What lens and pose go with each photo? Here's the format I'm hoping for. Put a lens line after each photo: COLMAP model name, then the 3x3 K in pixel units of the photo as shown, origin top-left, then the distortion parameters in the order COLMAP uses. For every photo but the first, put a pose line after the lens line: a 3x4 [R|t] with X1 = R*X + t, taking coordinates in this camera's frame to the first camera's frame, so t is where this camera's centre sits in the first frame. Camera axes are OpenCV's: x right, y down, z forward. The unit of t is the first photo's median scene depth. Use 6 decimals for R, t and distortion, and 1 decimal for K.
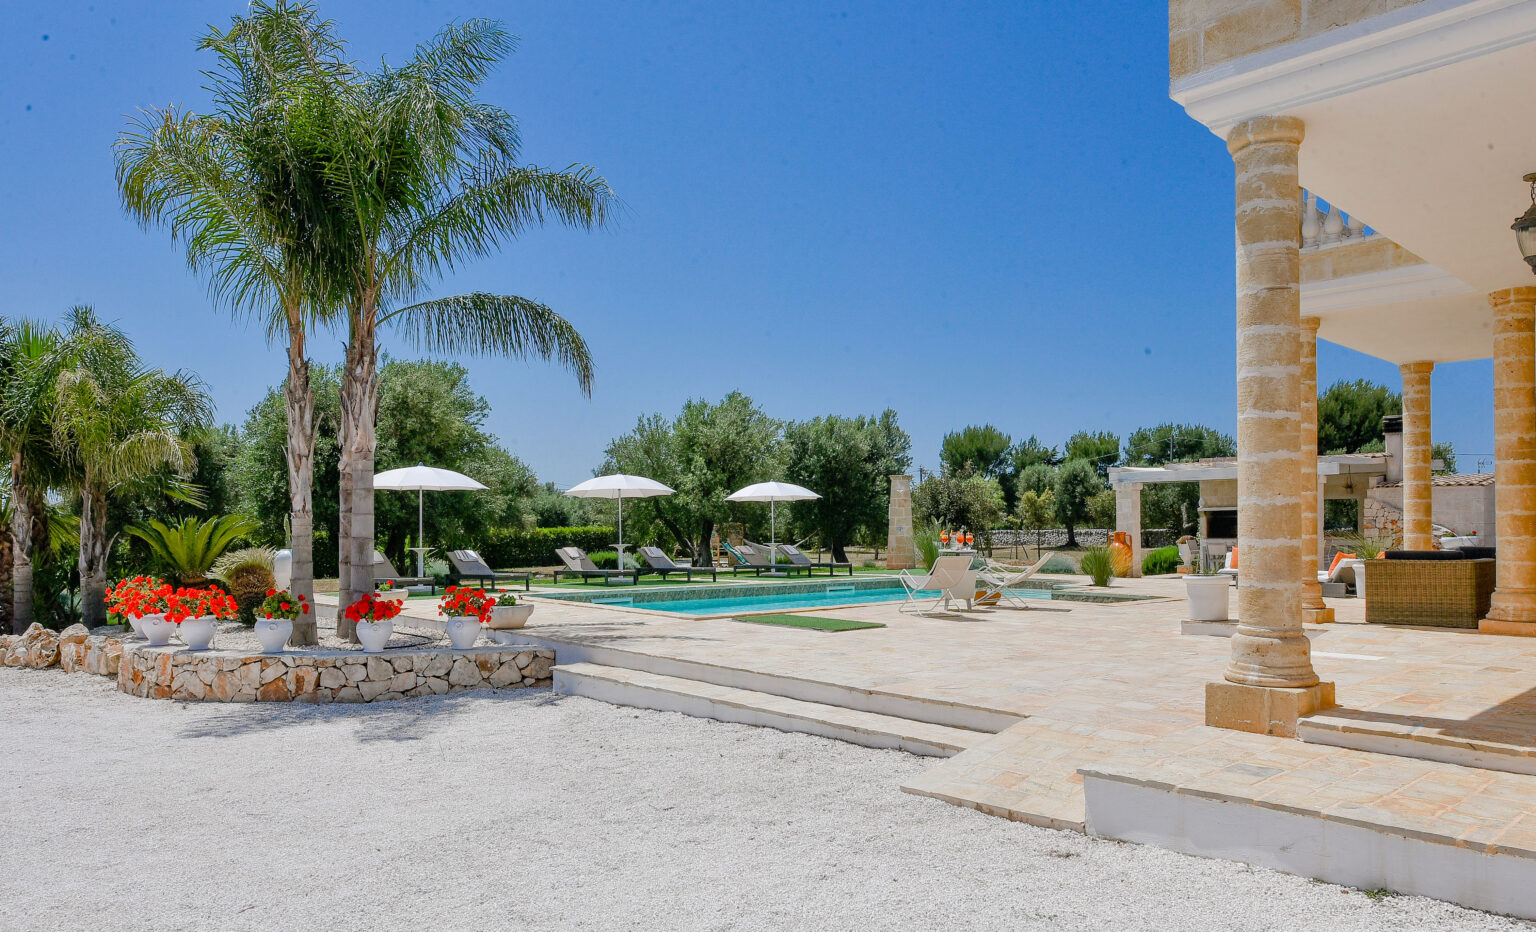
lens RADIAL K [[1014.1, 0, 741.6], [0, 1014.1, 496.1], [0, 0, 1]] dist [-0.009708, -0.000794]
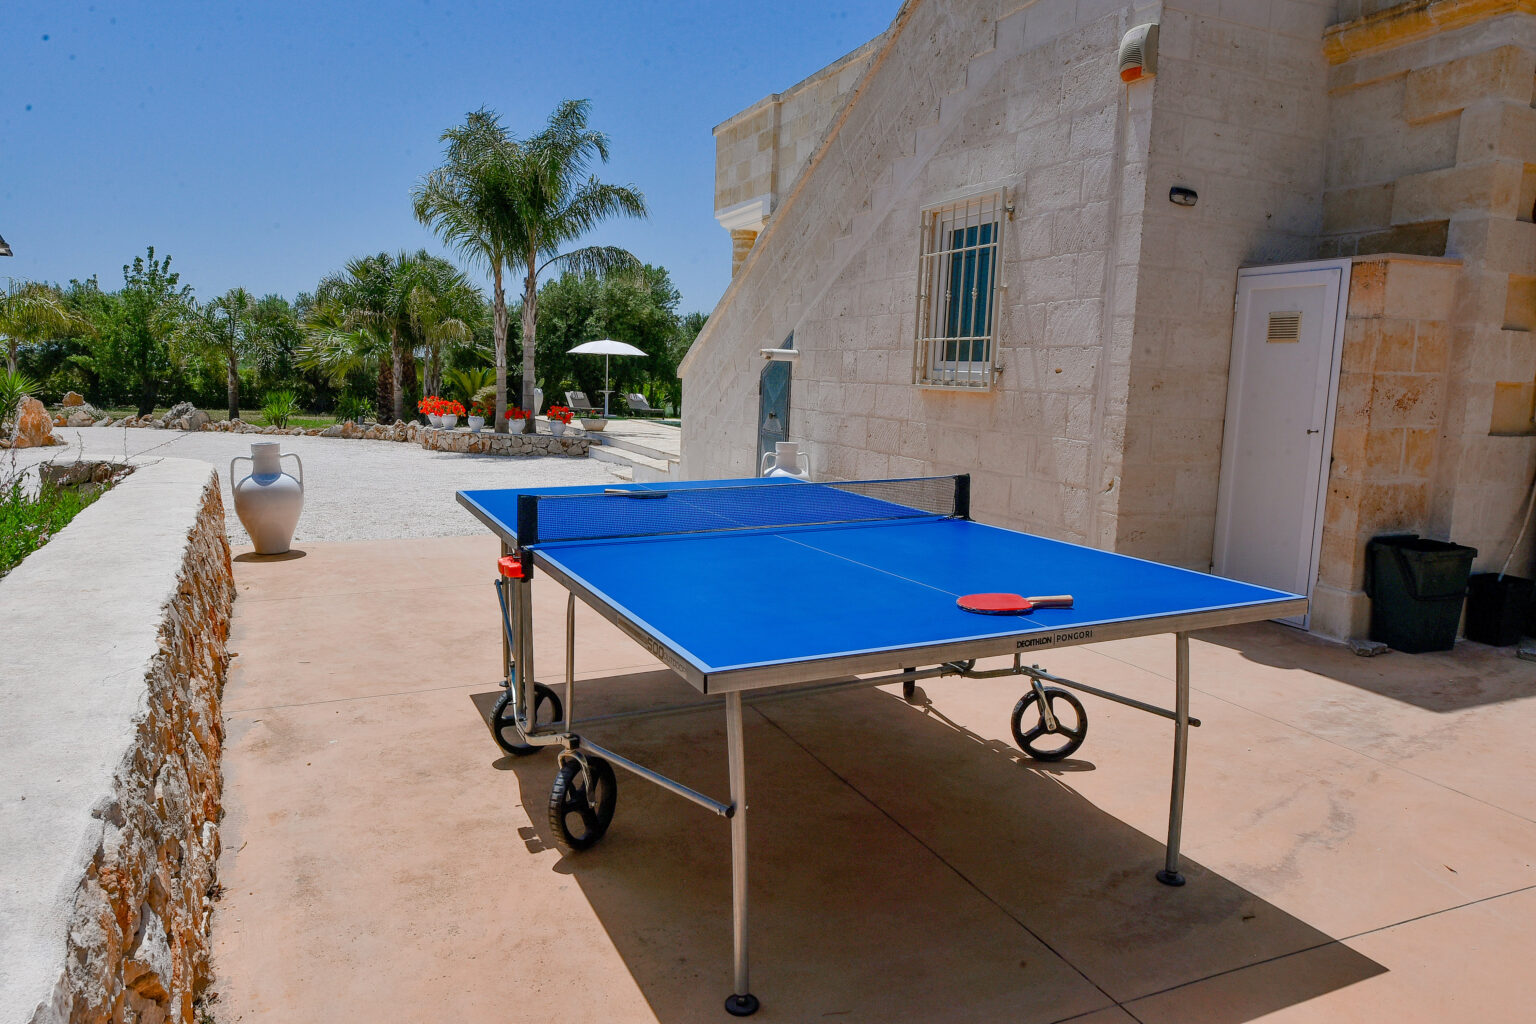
lens RADIAL K [[1019.0, 0, 767.2], [0, 1019.0, 505.7], [0, 0, 1]] dist [-0.002566, -0.000120]
pose [[0.945975, 0.076708, -0.315036, 0.614313], [-0.029629, 0.987998, 0.151598, -0.030427], [0.322883, -0.134073, 0.936894, -0.648112]]
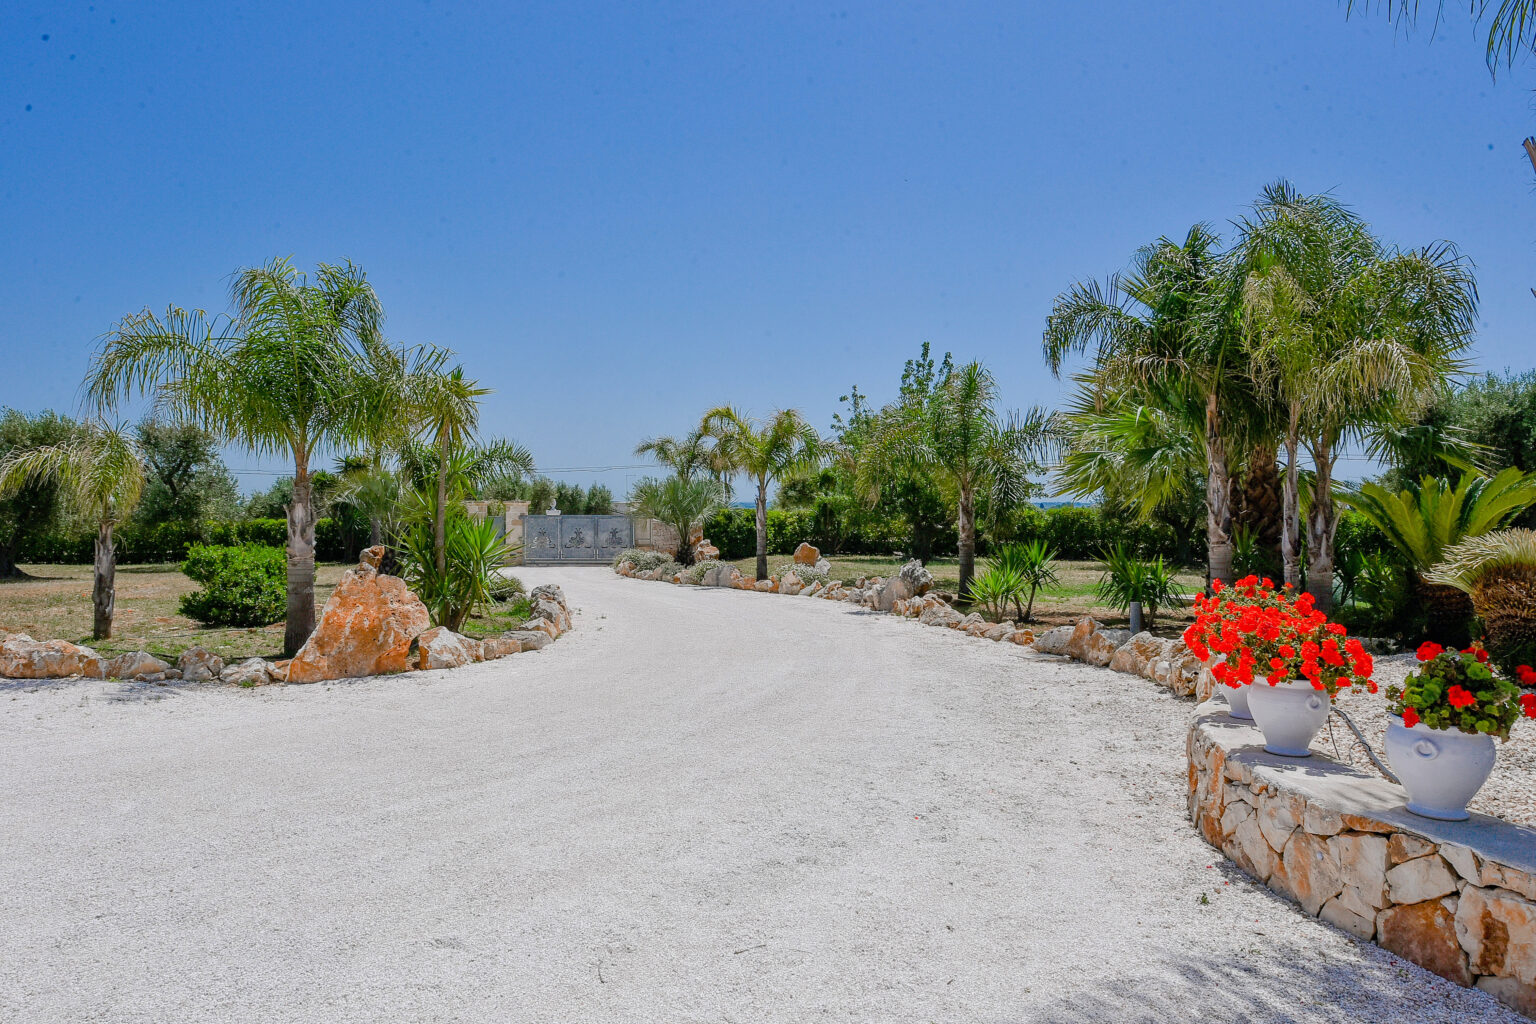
lens RADIAL K [[1019.0, 0, 808.7], [0, 1019.0, 518.0], [0, 0, 1]] dist [-0.002566, -0.000120]
pose [[0.404826, 0.018529, -0.914206, -0.159603], [0.021066, 0.999340, 0.029583, 0.023033], [0.914151, -0.031234, 0.404169, 0.468525]]
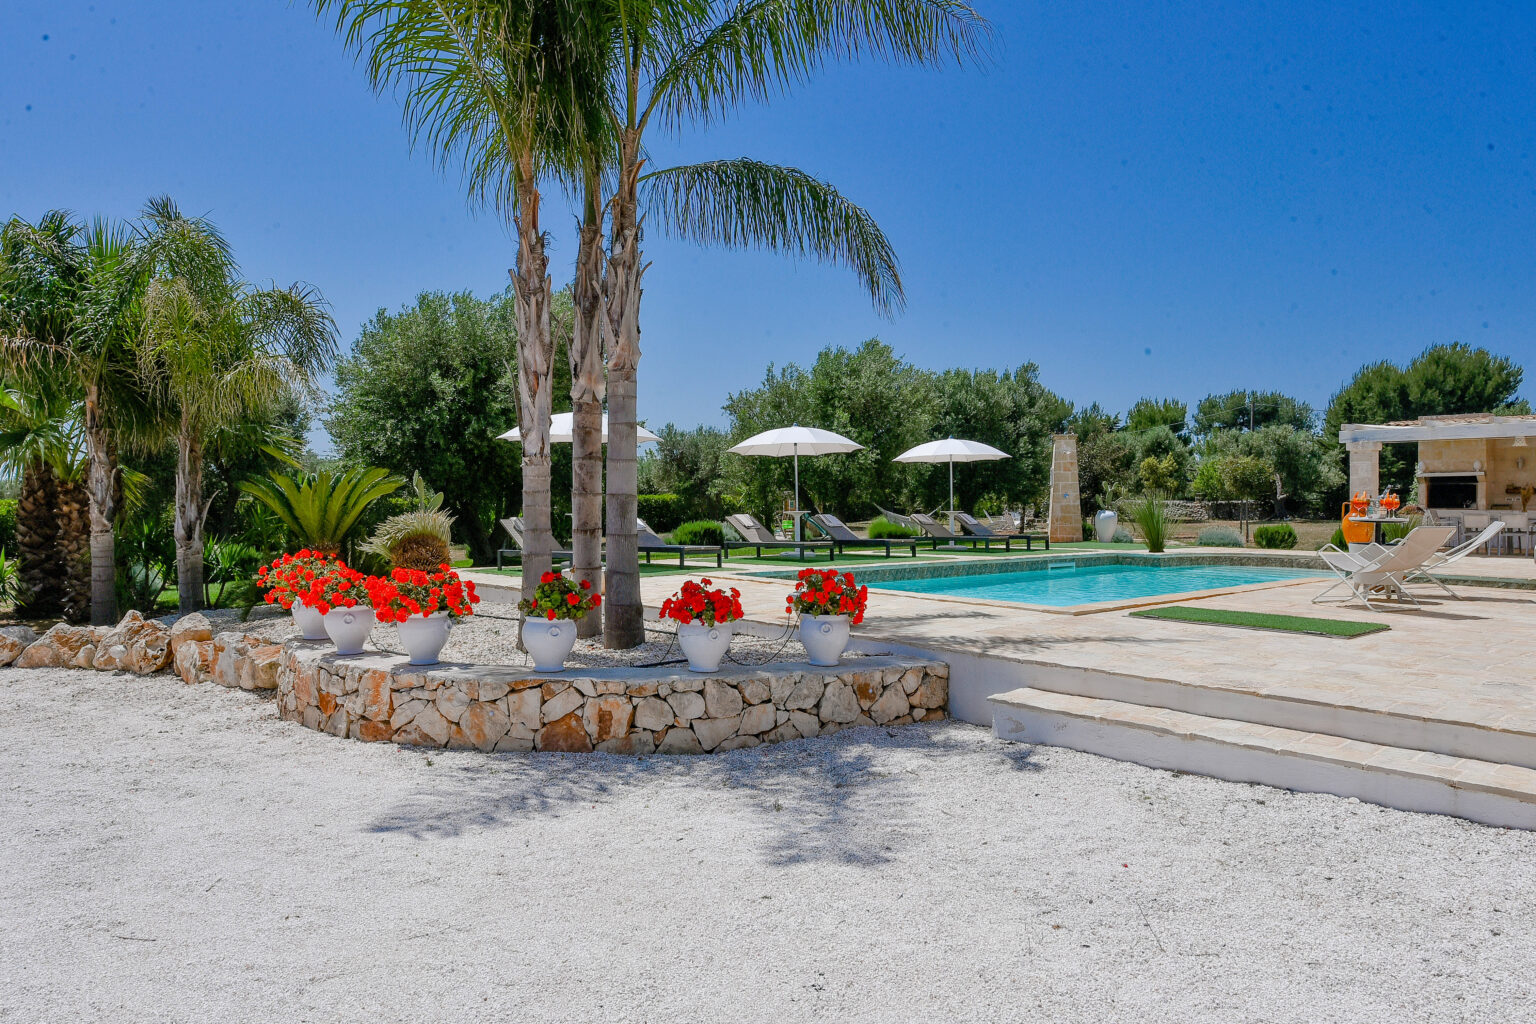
lens RADIAL K [[1019.0, 0, 742.3], [0, 1019.0, 504.6], [0, 0, 1]] dist [-0.002566, -0.000120]
pose [[0.999852, 0.005059, -0.016434, -0.240242], [-0.004443, 0.999294, 0.037310, 0.018244], [0.016611, -0.037232, 0.999169, 0.263807]]
